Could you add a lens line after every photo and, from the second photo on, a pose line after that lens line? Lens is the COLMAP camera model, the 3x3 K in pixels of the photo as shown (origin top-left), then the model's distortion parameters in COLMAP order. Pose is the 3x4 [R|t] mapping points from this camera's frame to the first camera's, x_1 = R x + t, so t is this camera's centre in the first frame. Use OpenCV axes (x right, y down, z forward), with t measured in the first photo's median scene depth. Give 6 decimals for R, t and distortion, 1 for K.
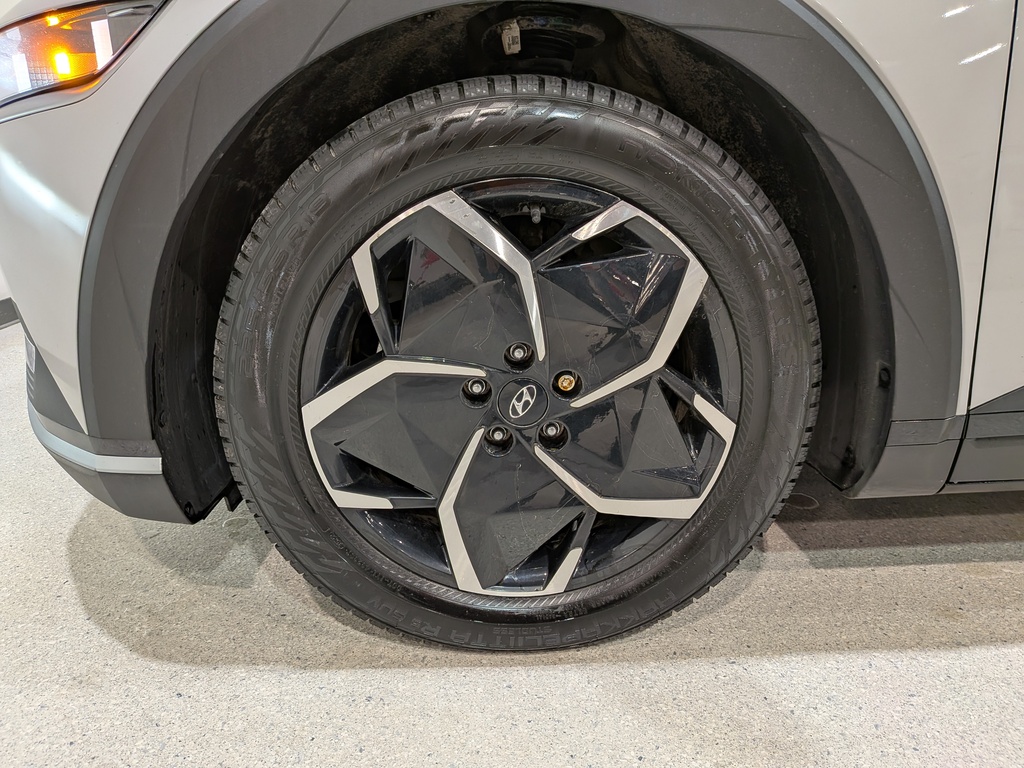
lens RADIAL K [[720.4, 0, 515.1], [0, 720.4, 386.1], [0, 0, 1]] dist [0.012984, -0.006131]
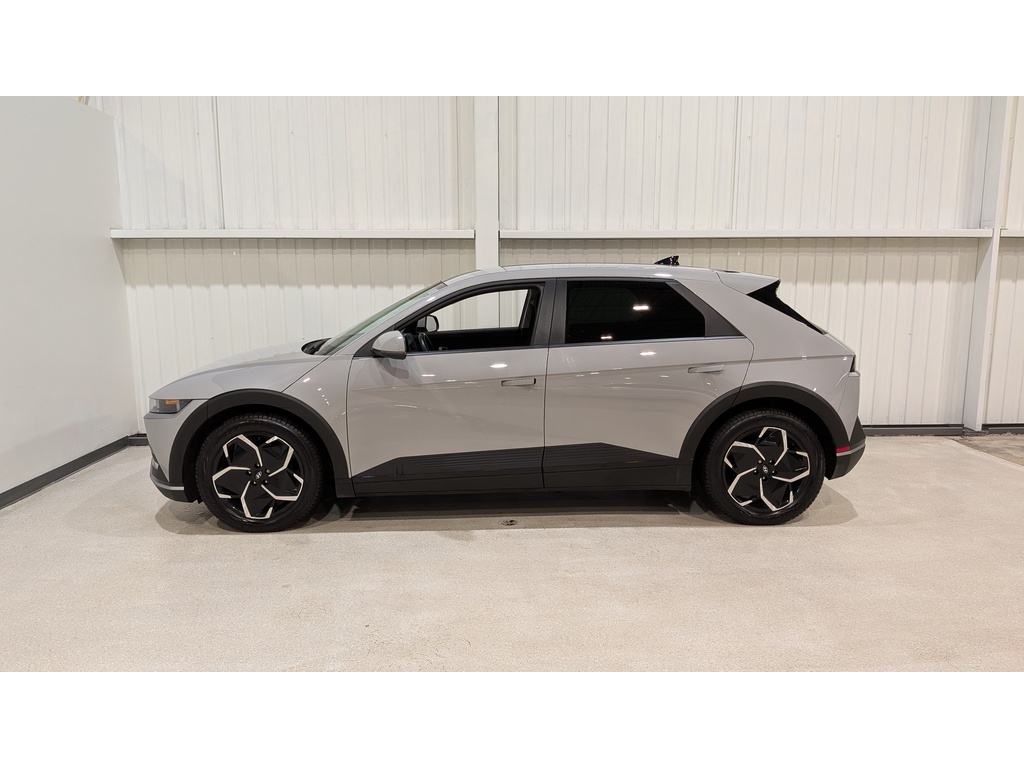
lens RADIAL K [[720.4, 0, 509.0], [0, 720.4, 380.7], [0, 0, 1]] dist [0.012984, -0.006131]
pose [[0.999730, -0.004105, -0.022865, 1.807367], [0.000653, 0.988835, -0.149012, 0.117519], [0.023222, 0.148957, 0.988571, -3.851688]]
